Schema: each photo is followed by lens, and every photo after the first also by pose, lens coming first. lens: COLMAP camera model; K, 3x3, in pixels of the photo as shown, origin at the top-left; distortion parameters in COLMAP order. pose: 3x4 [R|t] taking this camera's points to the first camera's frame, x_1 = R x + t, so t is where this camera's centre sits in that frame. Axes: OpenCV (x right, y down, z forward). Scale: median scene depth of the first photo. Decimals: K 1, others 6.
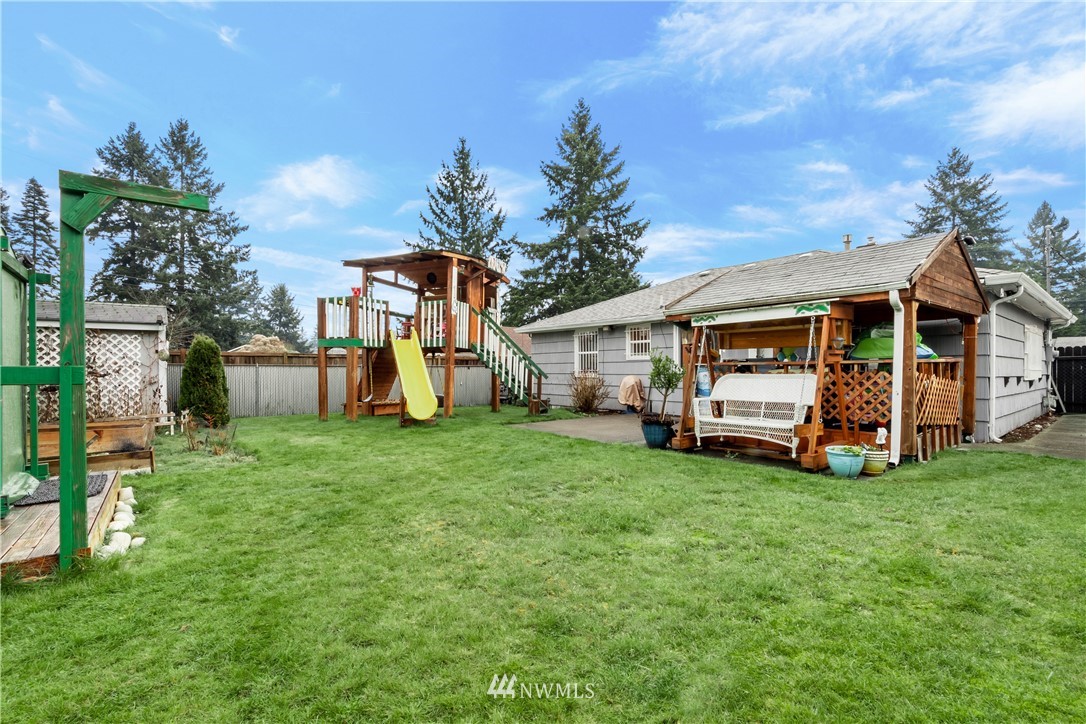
lens RADIAL K [[490.8, 0, 541.2], [0, 490.8, 368.4], [0, 0, 1]] dist [-0.045016, 0.012016]
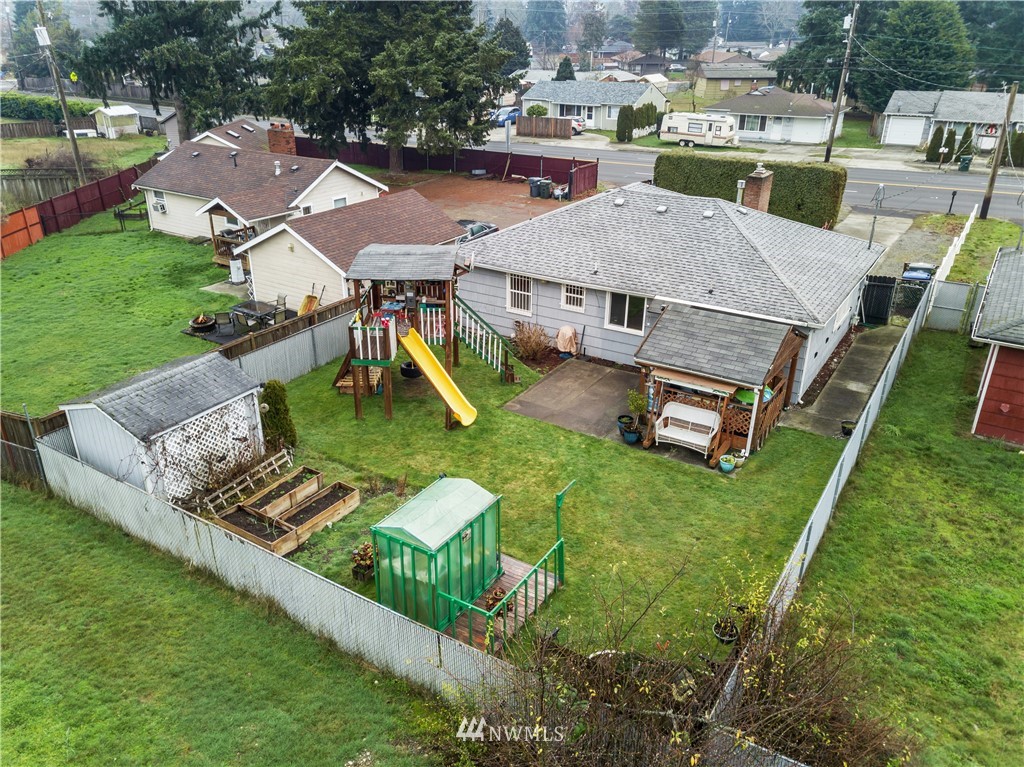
lens RADIAL K [[782.7, 0, 507.7], [0, 782.7, 382.4], [0, 0, 1]] dist [0.032278, -0.006392]
pose [[0.943899, -0.124559, 0.305843, -0.651789], [-0.014568, 0.909531, 0.415381, -0.766791], [-0.329913, -0.396533, 0.856690, -0.761894]]
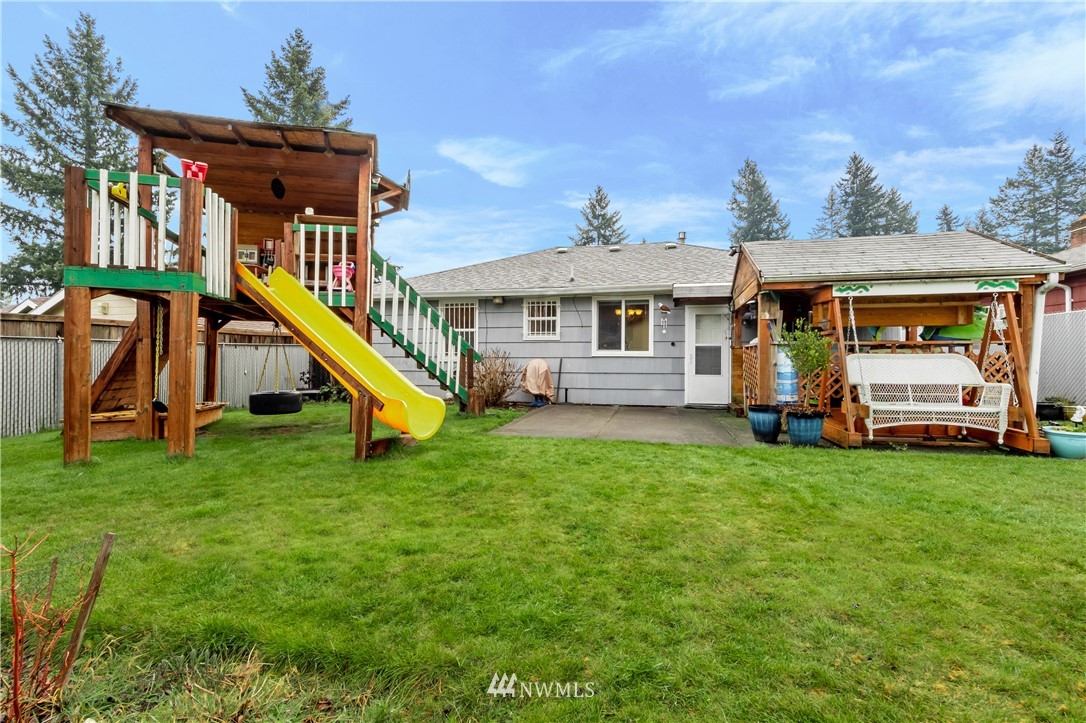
lens RADIAL K [[481.1, 0, 546.2], [0, 481.1, 350.9], [0, 0, 1]] dist [-0.027645, 0.011761]
pose [[0.783180, 0.011867, 0.621681, -0.362773], [-0.006184, 0.999917, -0.011296, 0.011760], [-0.621764, 0.005003, 0.783189, 0.417121]]
